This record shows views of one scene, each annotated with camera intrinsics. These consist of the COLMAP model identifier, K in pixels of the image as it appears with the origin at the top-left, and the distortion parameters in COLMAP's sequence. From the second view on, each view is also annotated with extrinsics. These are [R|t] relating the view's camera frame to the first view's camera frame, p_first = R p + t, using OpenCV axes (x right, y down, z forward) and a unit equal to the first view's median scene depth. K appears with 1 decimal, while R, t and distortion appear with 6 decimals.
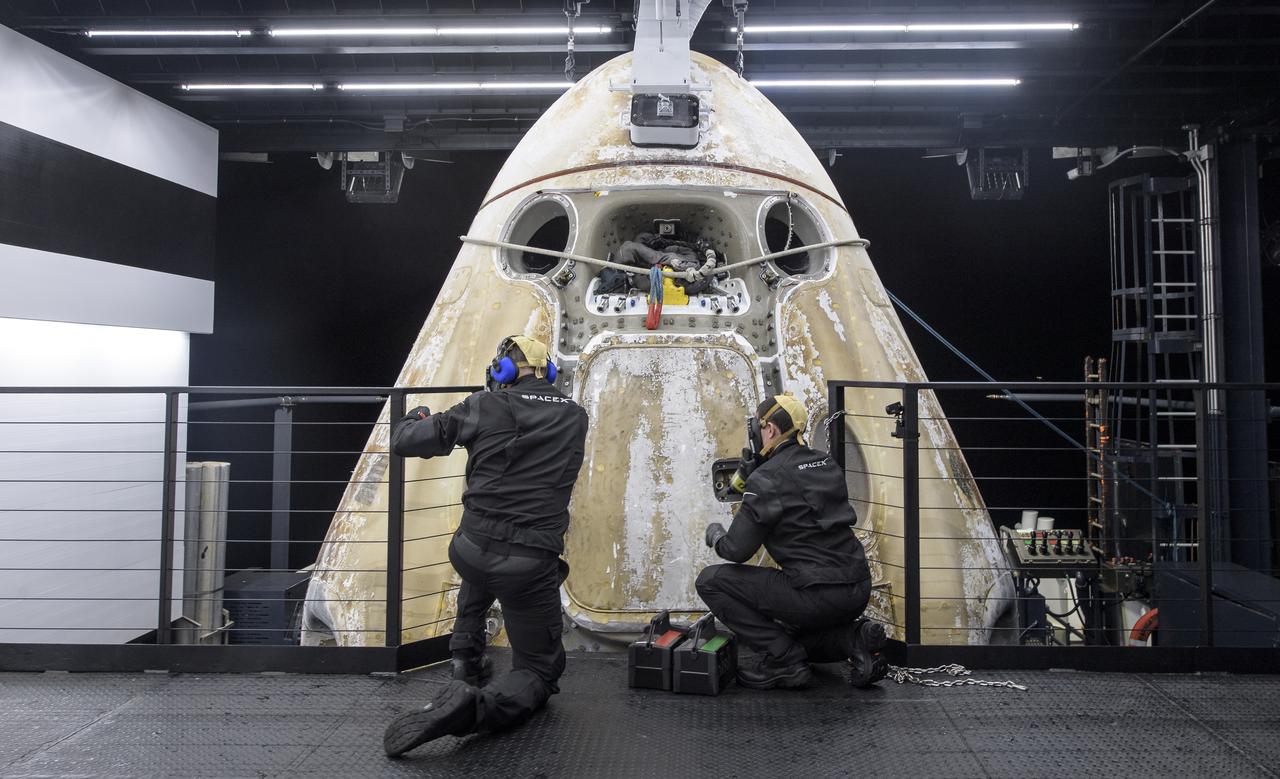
lens RADIAL K [[1016.5, 0, 691.3], [0, 1016.5, 315.0], [0, 0, 1]] dist [0.004164, -0.002024]
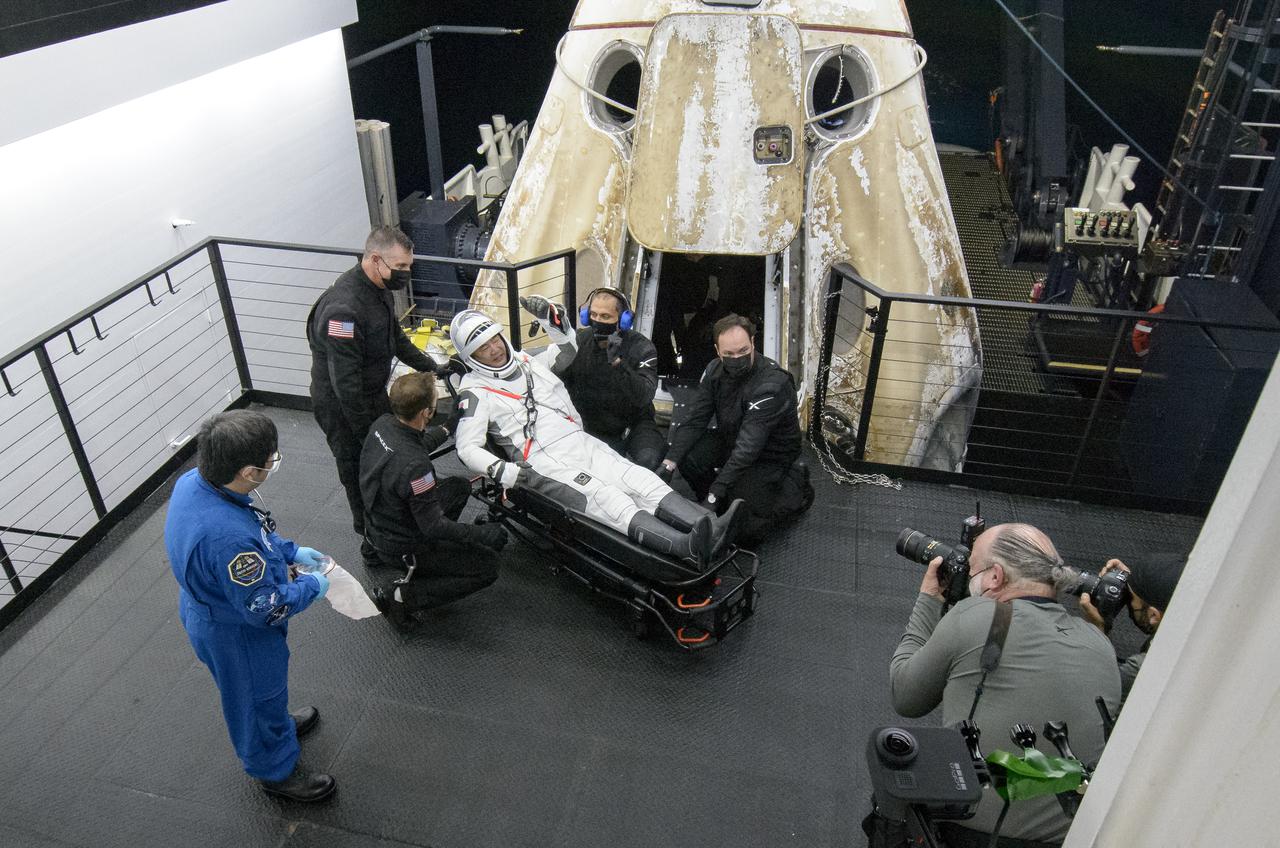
lens RADIAL K [[927.4, 0, 604.6], [0, 927.4, 460.3], [0, 0, 1]] dist [0.055434, -0.064997]
pose [[0.978247, 0.111767, -0.174761, 0.075036], [0.014819, 0.802644, 0.596274, -0.387033], [0.206915, -0.585893, 0.783528, -0.110400]]
